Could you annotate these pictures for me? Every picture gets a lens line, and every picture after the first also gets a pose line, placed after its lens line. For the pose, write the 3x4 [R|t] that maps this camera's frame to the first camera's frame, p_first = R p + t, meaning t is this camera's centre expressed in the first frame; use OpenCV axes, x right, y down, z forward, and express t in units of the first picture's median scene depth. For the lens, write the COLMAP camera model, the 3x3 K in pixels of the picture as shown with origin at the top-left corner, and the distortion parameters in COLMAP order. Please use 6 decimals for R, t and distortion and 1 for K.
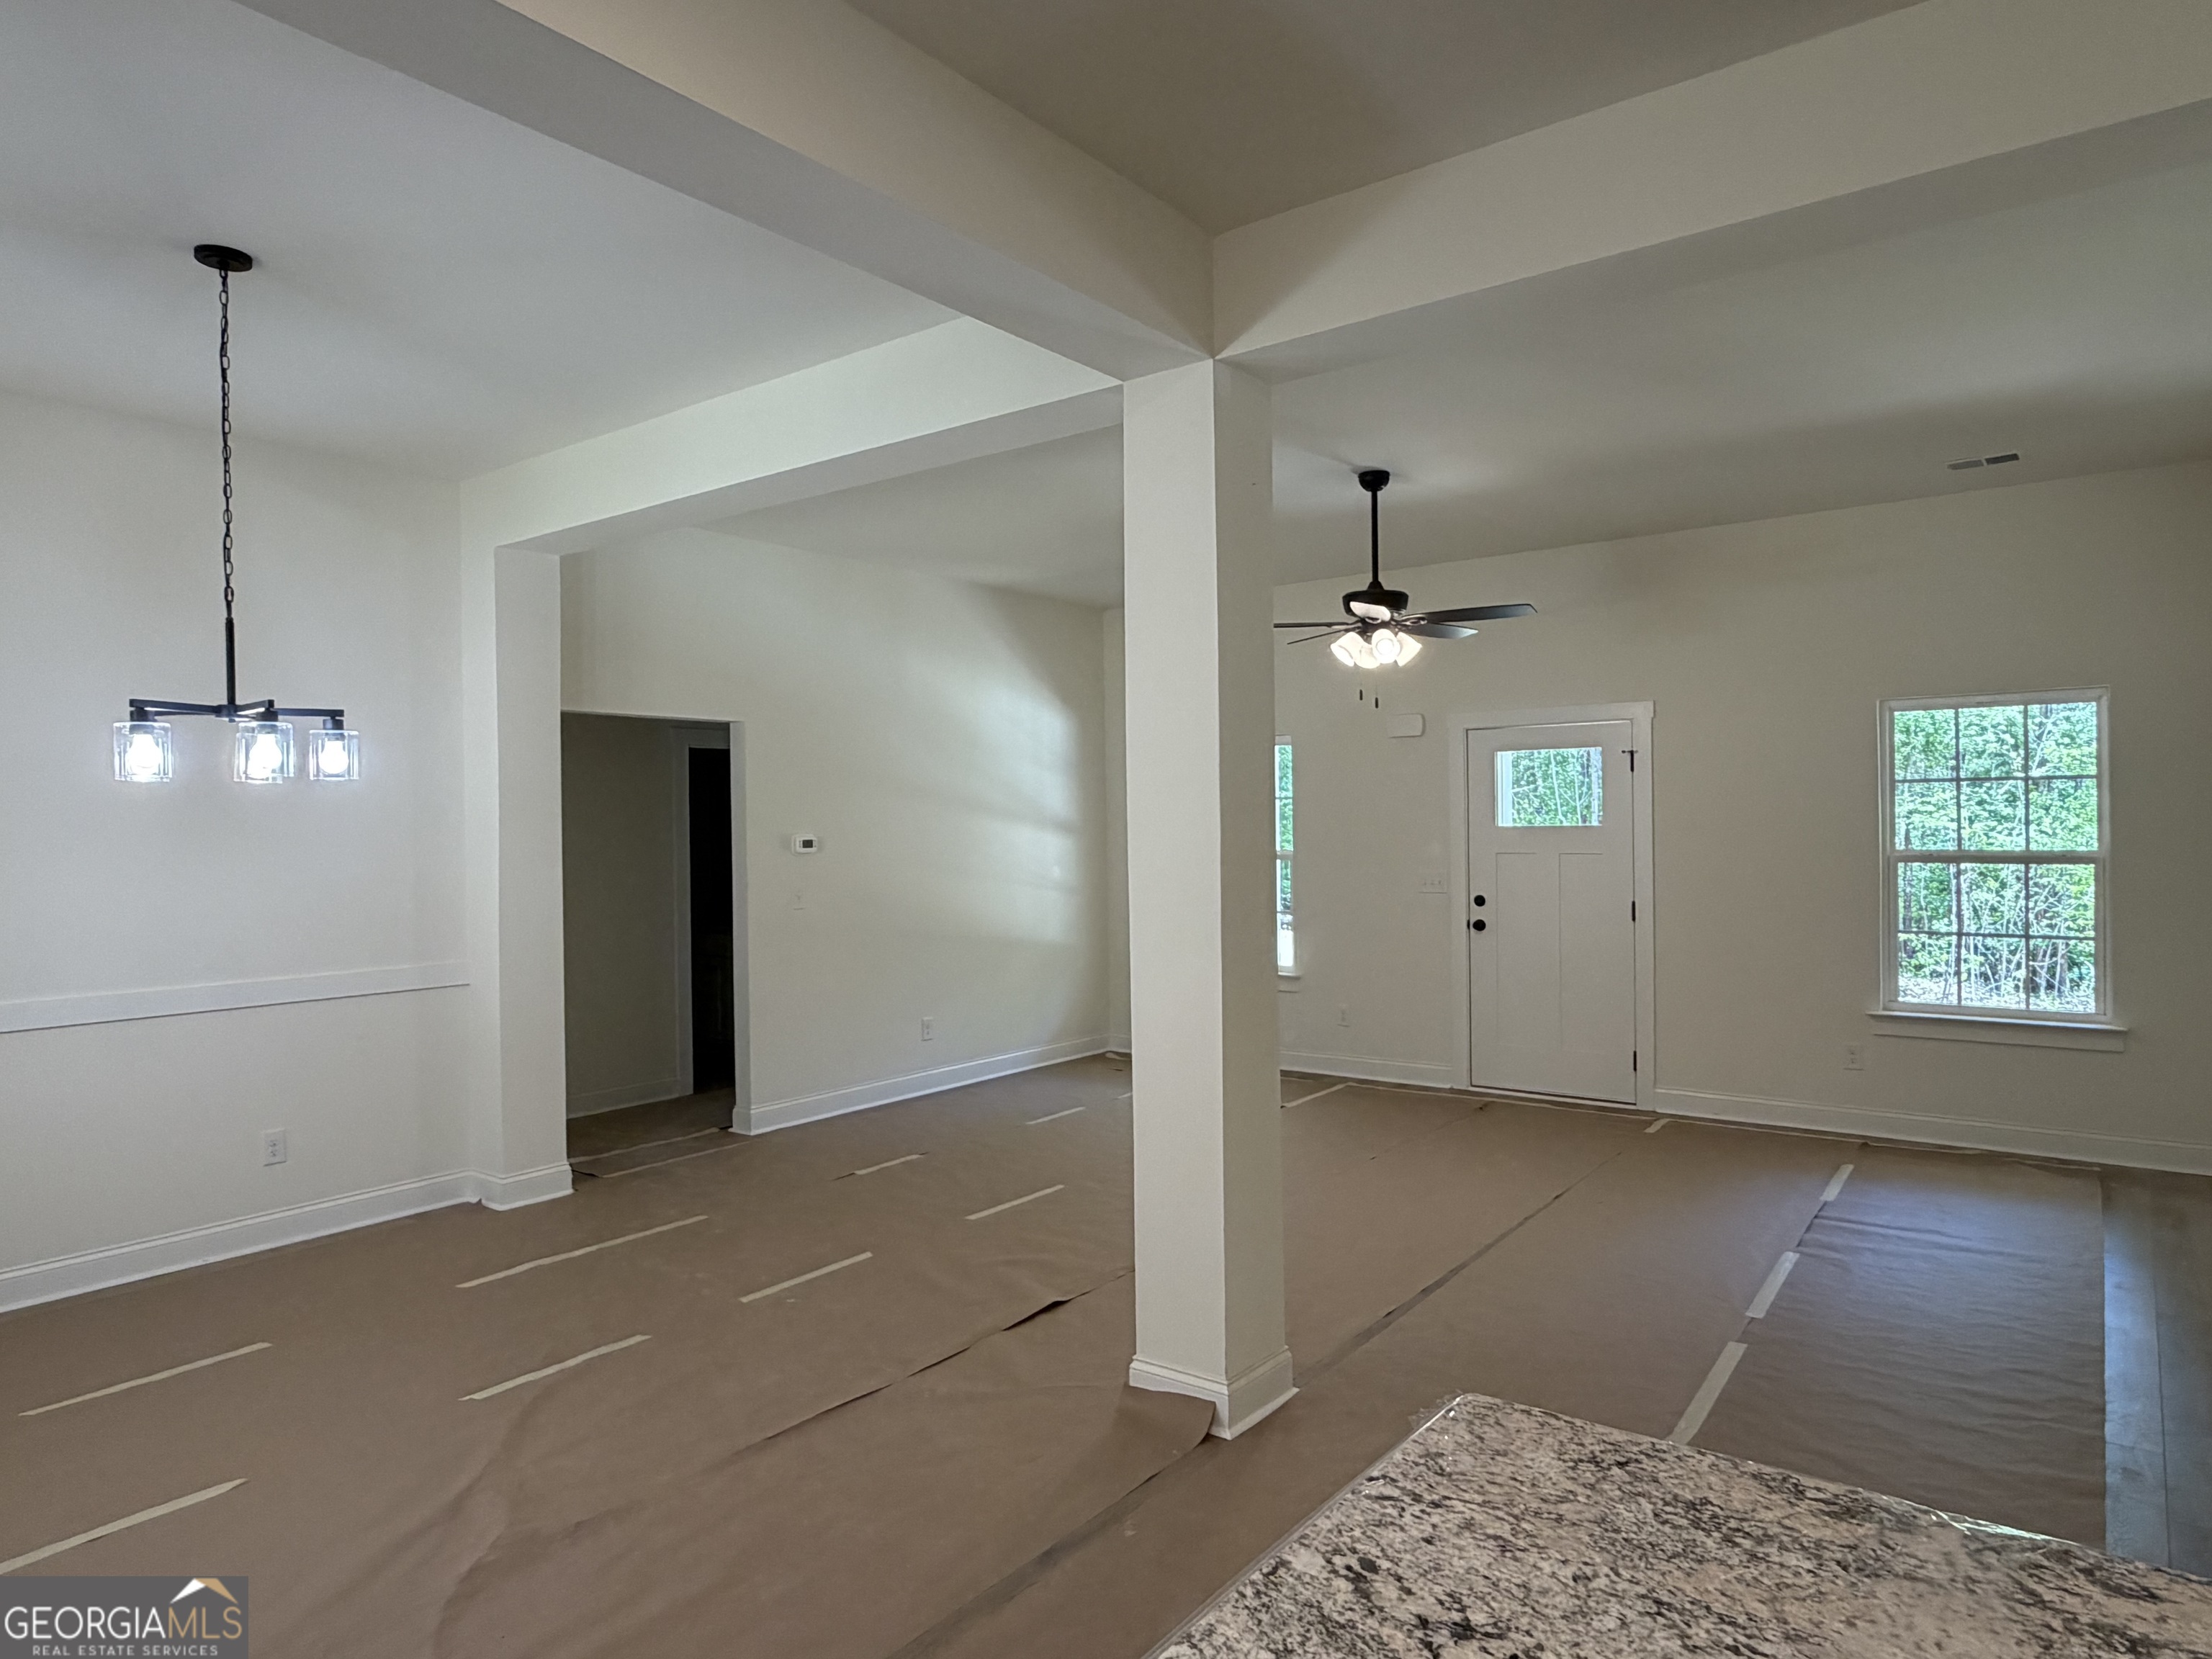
lens RADIAL K [[1340.9, 0, 1098.3], [0, 1340.9, 827.9], [0, 0, 1]] dist [-0.000779, -0.000675]
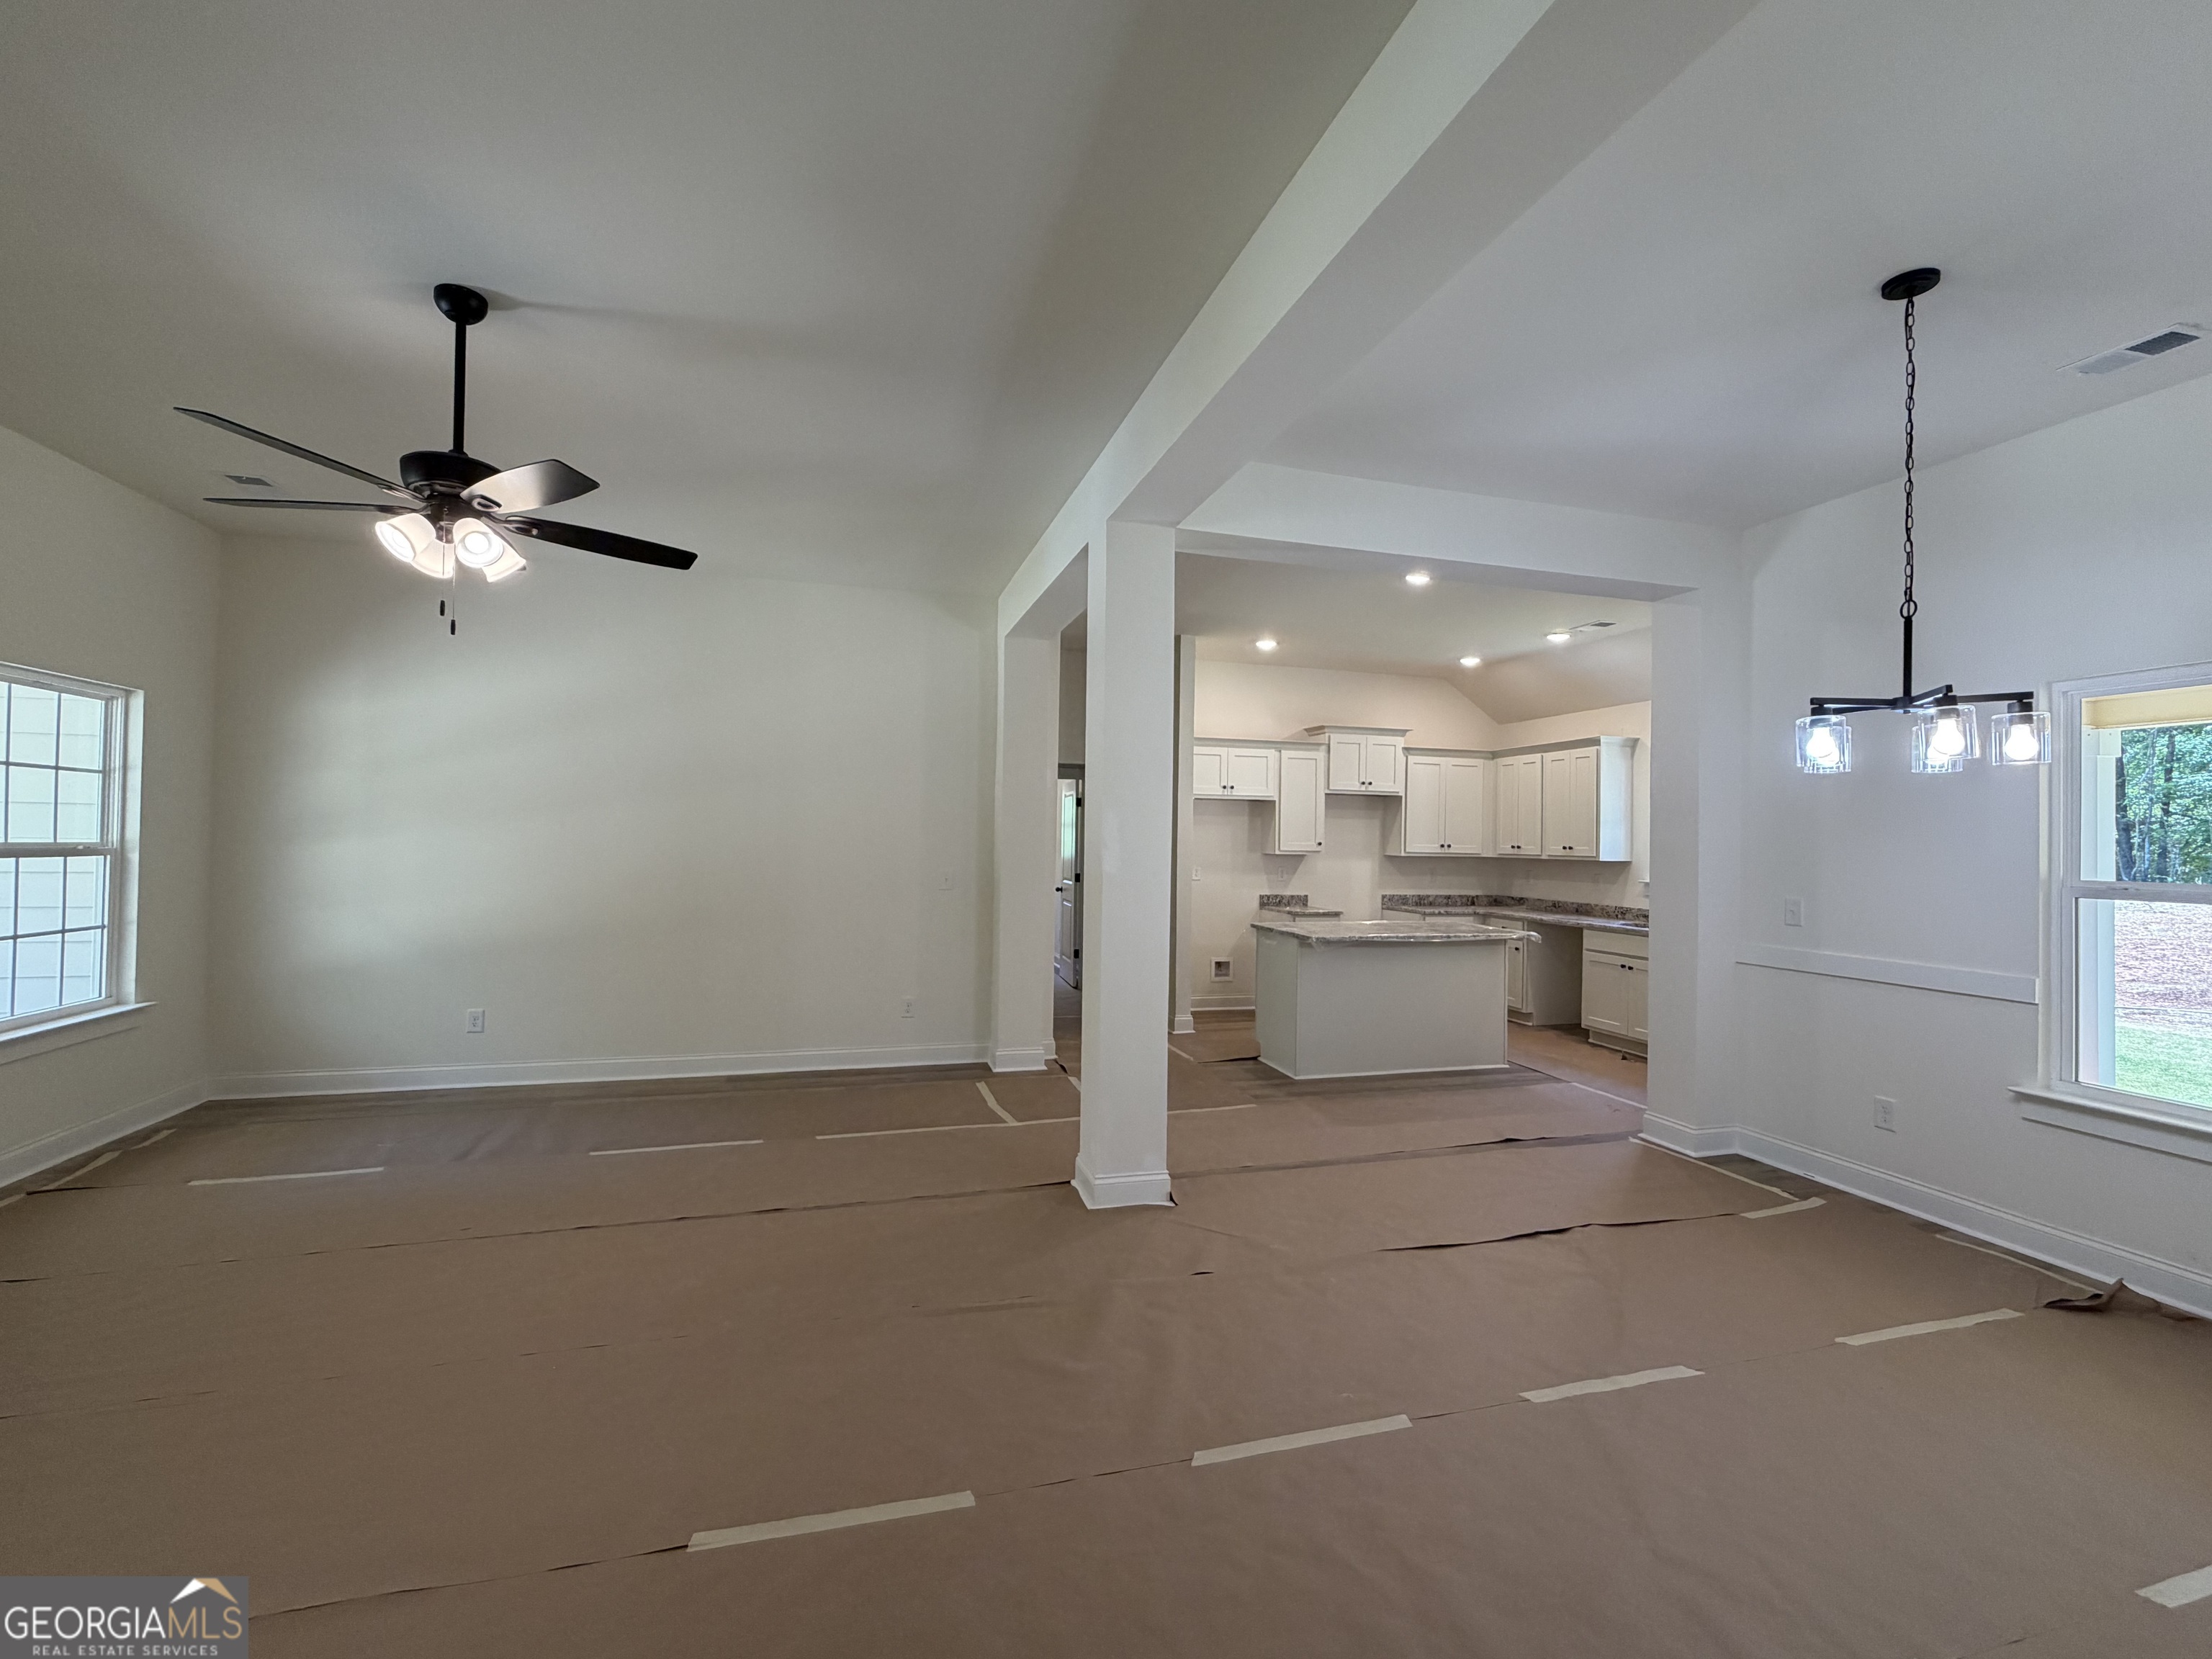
lens RADIAL K [[965.2, 0, 1105.1], [0, 965.2, 825.9], [0, 0, 1]] dist [-0.000370, 0.000421]
pose [[-0.802838, 0.009424, 0.596123, -0.347704], [-0.004162, 0.999762, -0.021411, 0.017337], [-0.596183, -0.019671, -0.802607, 1.183559]]
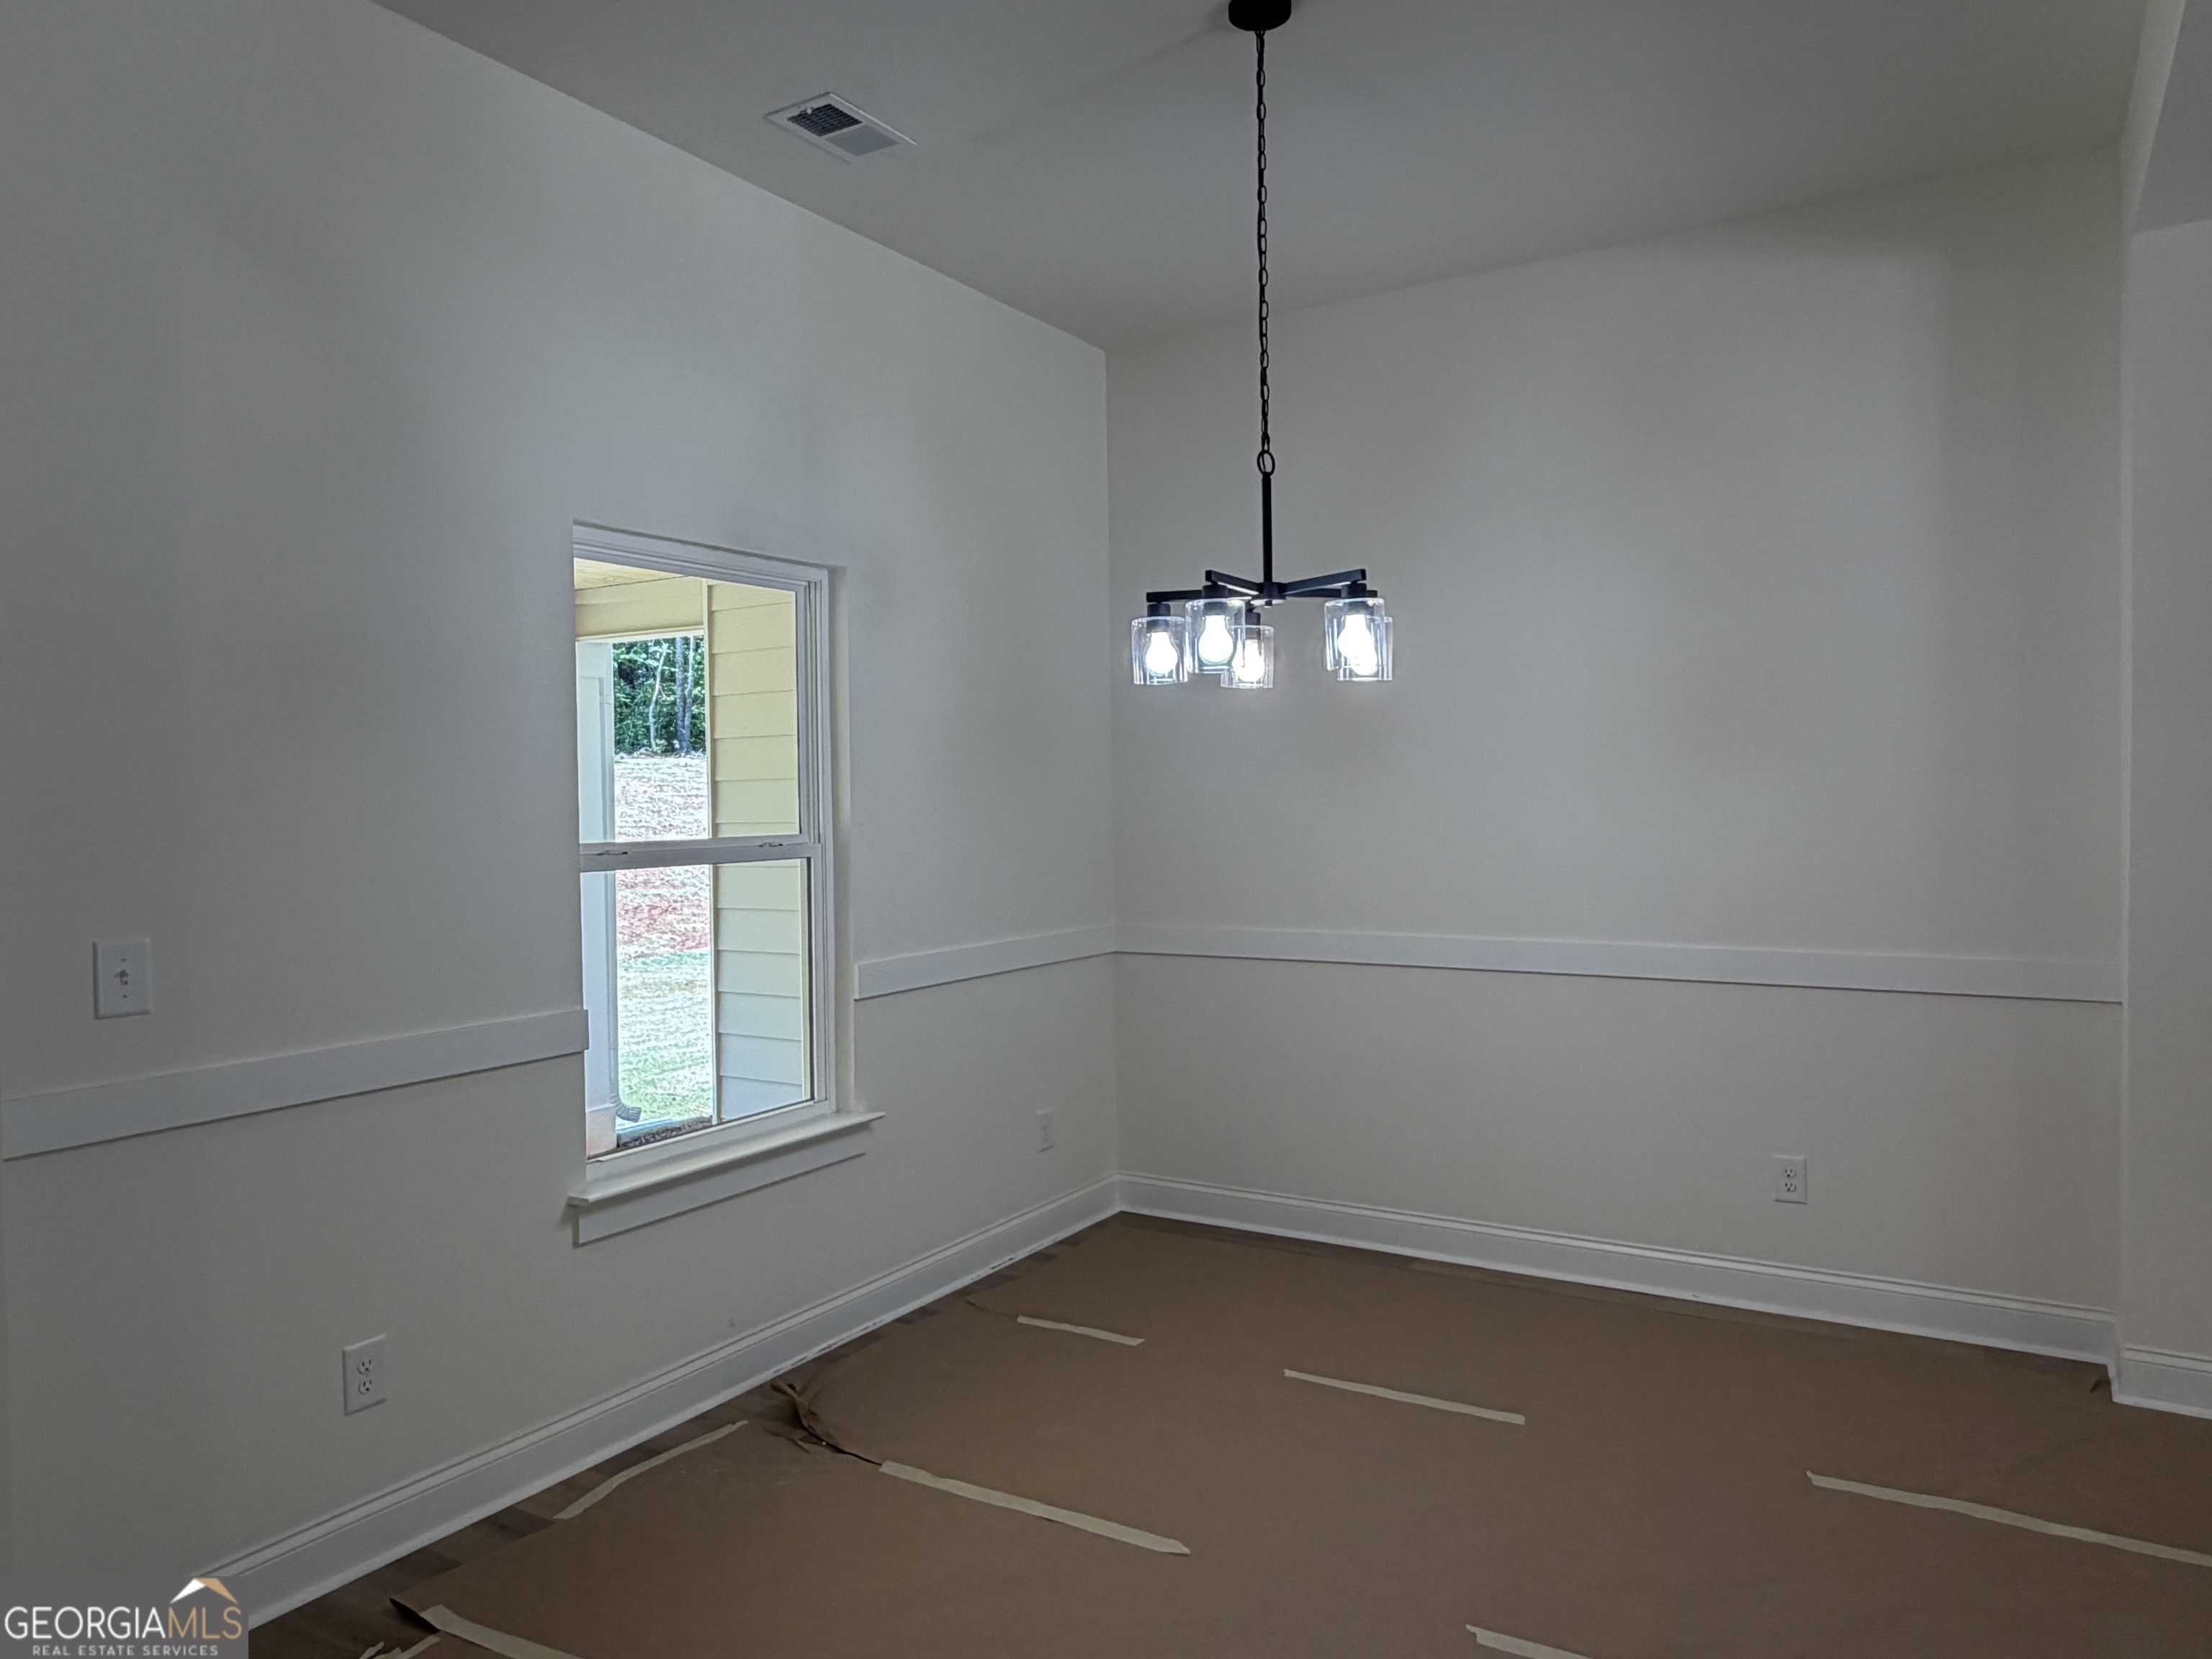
lens RADIAL K [[1470.3, 0, 1101.9], [0, 1470.3, 822.0], [0, 0, 1]] dist [0.000857, 0.000570]
pose [[0.099996, 0.032152, -0.994468, 0.122442], [0.012128, 0.999364, 0.033529, 0.010737], [0.994914, -0.015413, 0.099542, 0.482909]]
